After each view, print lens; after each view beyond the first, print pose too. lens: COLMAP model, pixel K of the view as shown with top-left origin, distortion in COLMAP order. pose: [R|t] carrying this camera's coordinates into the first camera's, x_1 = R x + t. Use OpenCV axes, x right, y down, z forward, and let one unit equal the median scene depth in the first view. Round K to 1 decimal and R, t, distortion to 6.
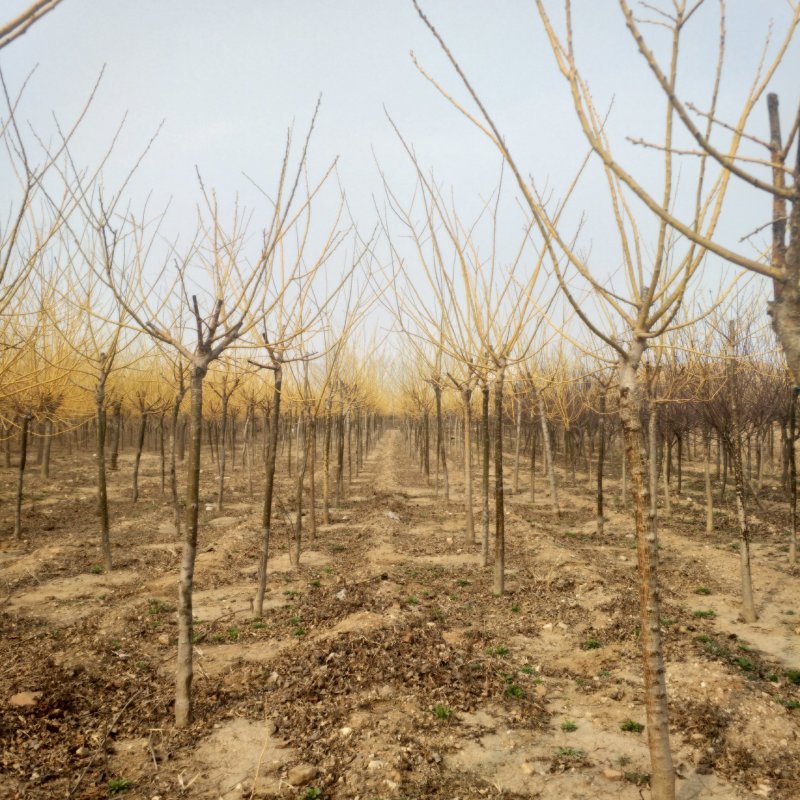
lens RADIAL K [[818.9, 0, 400.5], [0, 818.9, 398.9], [0, 0, 1]] dist [0.042110, 0.000000]
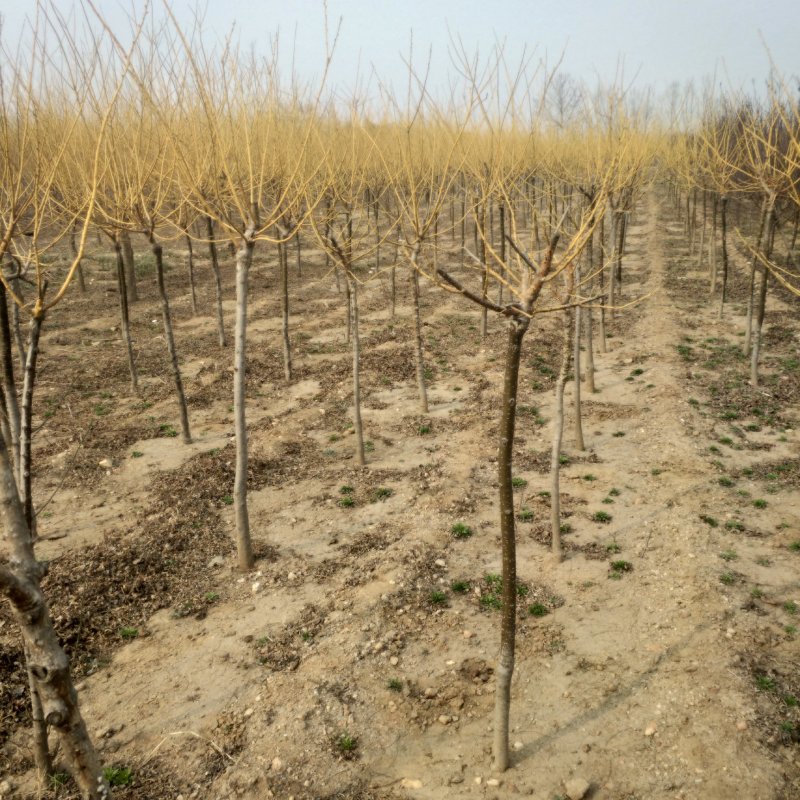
lens RADIAL K [[818.9, 0, 400.3], [0, 818.9, 399.4], [0, 0, 1]] dist [0.042110, 0.000000]
pose [[0.957259, 0.050017, -0.284874, 0.676529], [0.041857, 0.950610, 0.307554, -0.268356], [0.286187, -0.306332, 0.907886, -1.037395]]
